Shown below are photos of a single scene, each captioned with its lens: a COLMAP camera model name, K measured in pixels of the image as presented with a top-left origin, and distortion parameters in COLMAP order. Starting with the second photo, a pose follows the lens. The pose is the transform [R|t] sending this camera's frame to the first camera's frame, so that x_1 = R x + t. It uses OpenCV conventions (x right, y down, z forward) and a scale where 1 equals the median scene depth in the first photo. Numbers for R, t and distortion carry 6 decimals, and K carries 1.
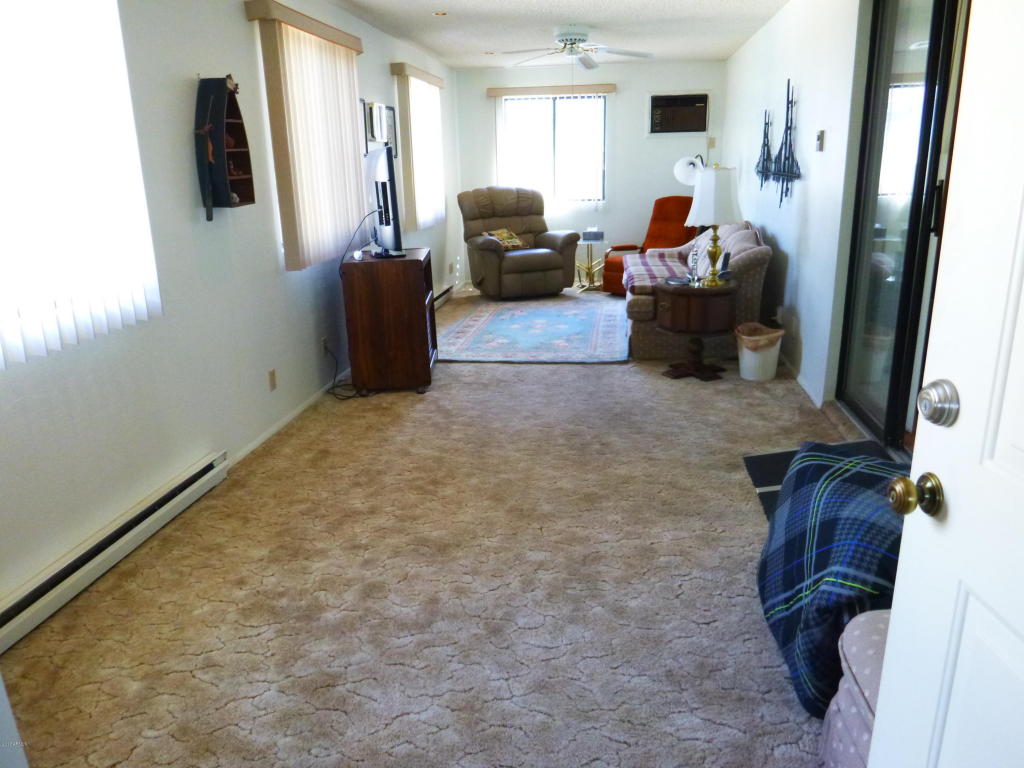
lens RADIAL K [[752.5, 0, 512.0], [0, 752.5, 384.0], [0, 0, 1]] dist [-0.026352, -0.005195]
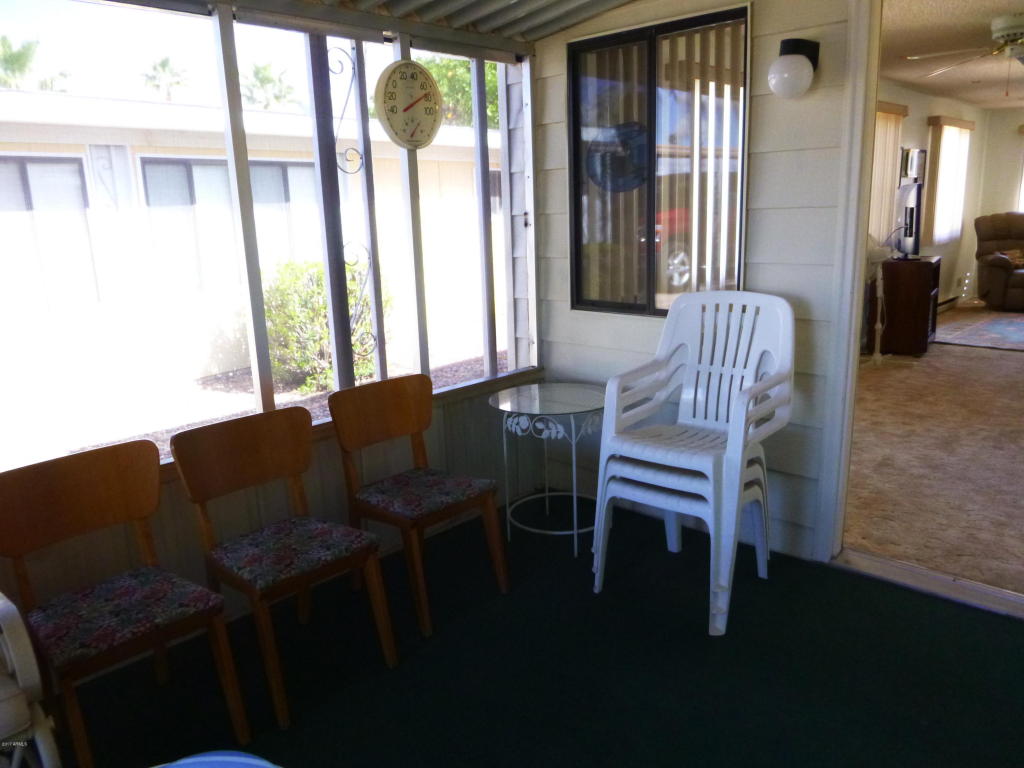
lens RADIAL K [[759.6, 0, 513.9], [0, 759.6, 374.4], [0, 0, 1]] dist [-0.031327, 0.007045]
pose [[0.810866, 0.131984, -0.570155, 0.048135], [-0.155621, 0.987790, 0.007341, 0.099219], [0.564162, 0.082776, 0.821504, -0.376367]]
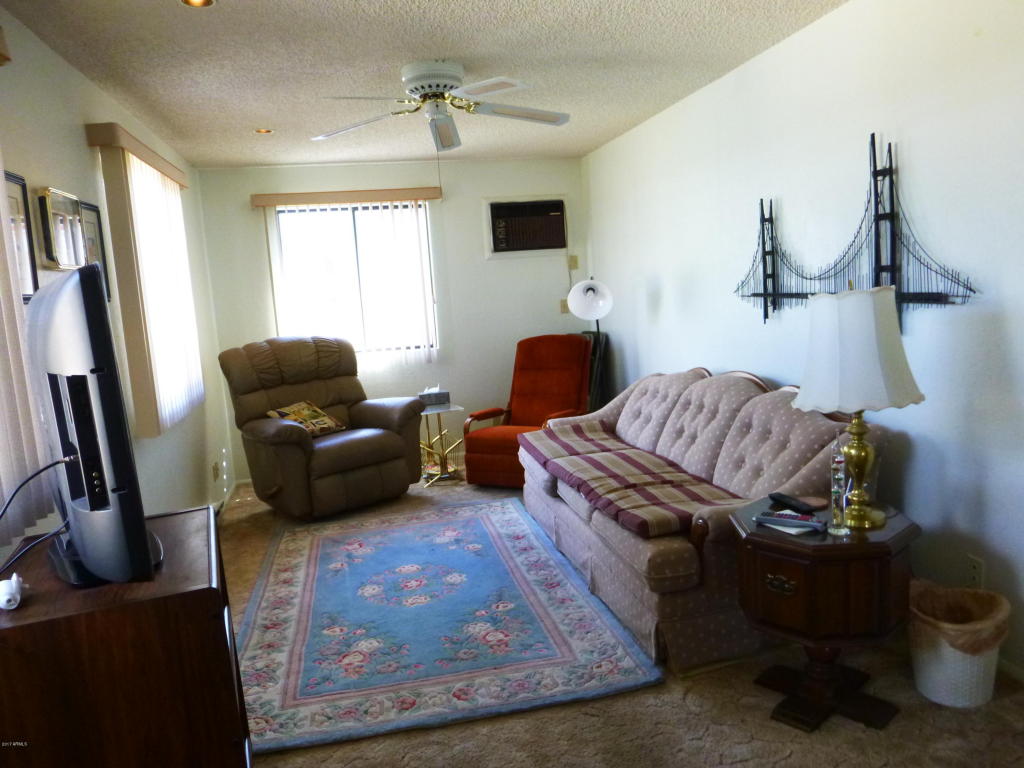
lens RADIAL K [[752.5, 0, 512.0], [0, 752.5, 384.0], [0, 0, 1]] dist [-0.026352, -0.005195]
pose [[0.937552, -0.084519, 0.337421, -0.064588], [0.140373, 0.979469, -0.144693, -0.119545], [-0.318264, 0.183022, 0.930167, 0.399164]]
